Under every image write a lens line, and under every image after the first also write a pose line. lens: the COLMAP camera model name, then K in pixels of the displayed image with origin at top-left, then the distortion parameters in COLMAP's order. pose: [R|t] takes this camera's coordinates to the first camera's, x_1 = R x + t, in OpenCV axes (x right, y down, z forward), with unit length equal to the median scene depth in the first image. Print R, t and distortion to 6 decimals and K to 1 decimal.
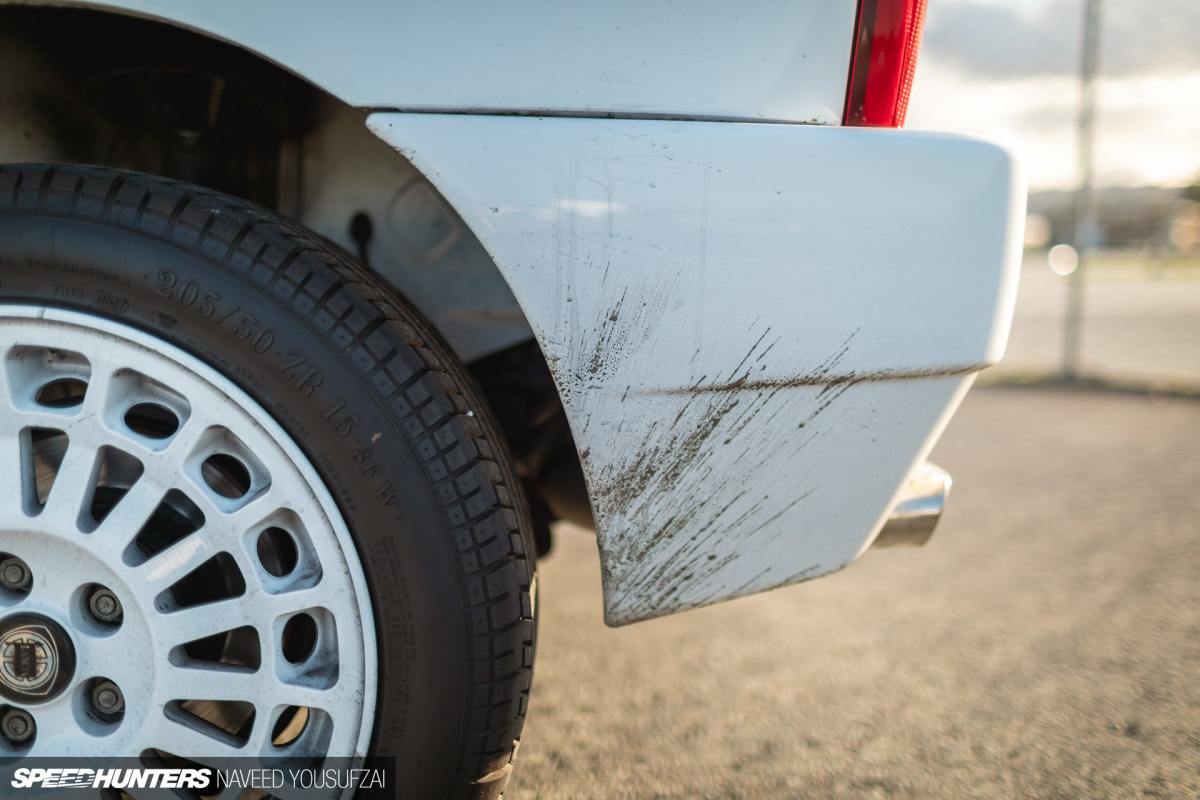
lens RADIAL K [[1185.8, 0, 600.2], [0, 1185.8, 398.1], [0, 0, 1]] dist [-0.007294, 0.000000]
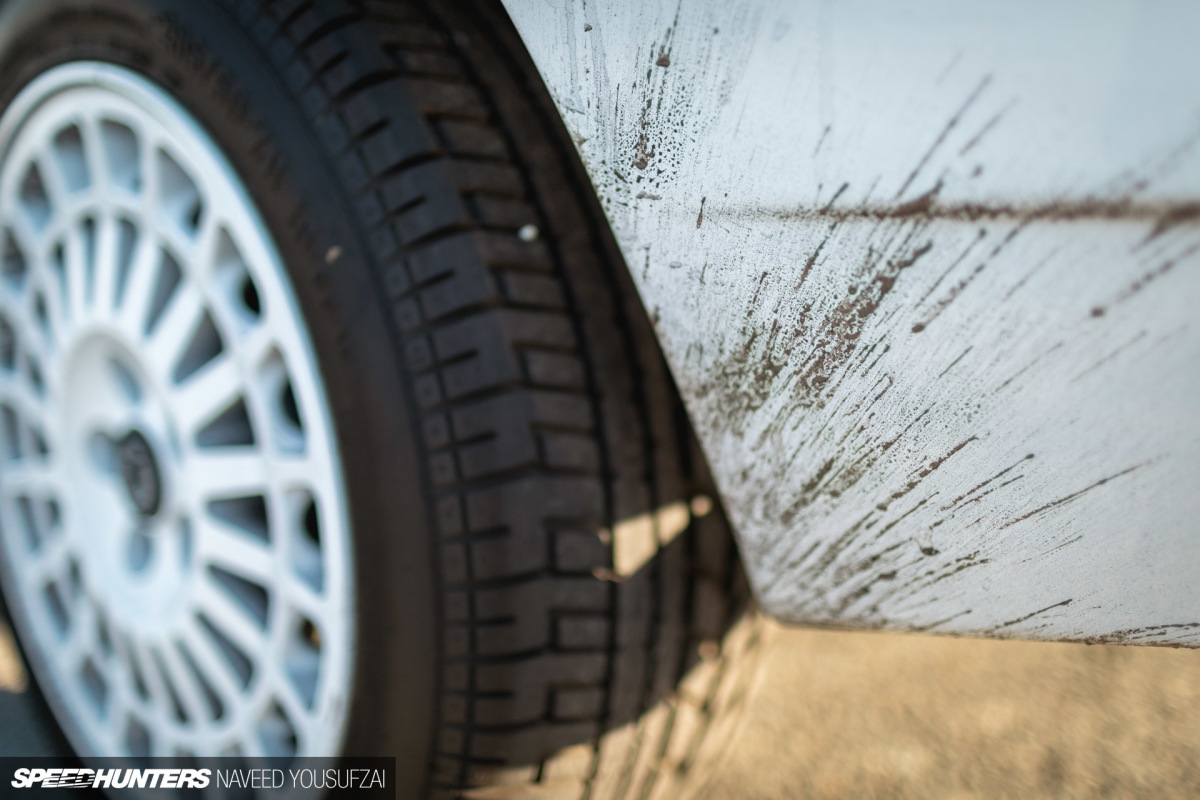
lens RADIAL K [[1185.8, 0, 599.7], [0, 1185.8, 401.7], [0, 0, 1]] dist [-0.007294, 0.000000]
pose [[0.713989, 0.162129, -0.681127, 0.349581], [-0.062438, 0.983688, 0.168697, -0.006663], [0.697367, -0.077920, 0.712466, 0.573318]]
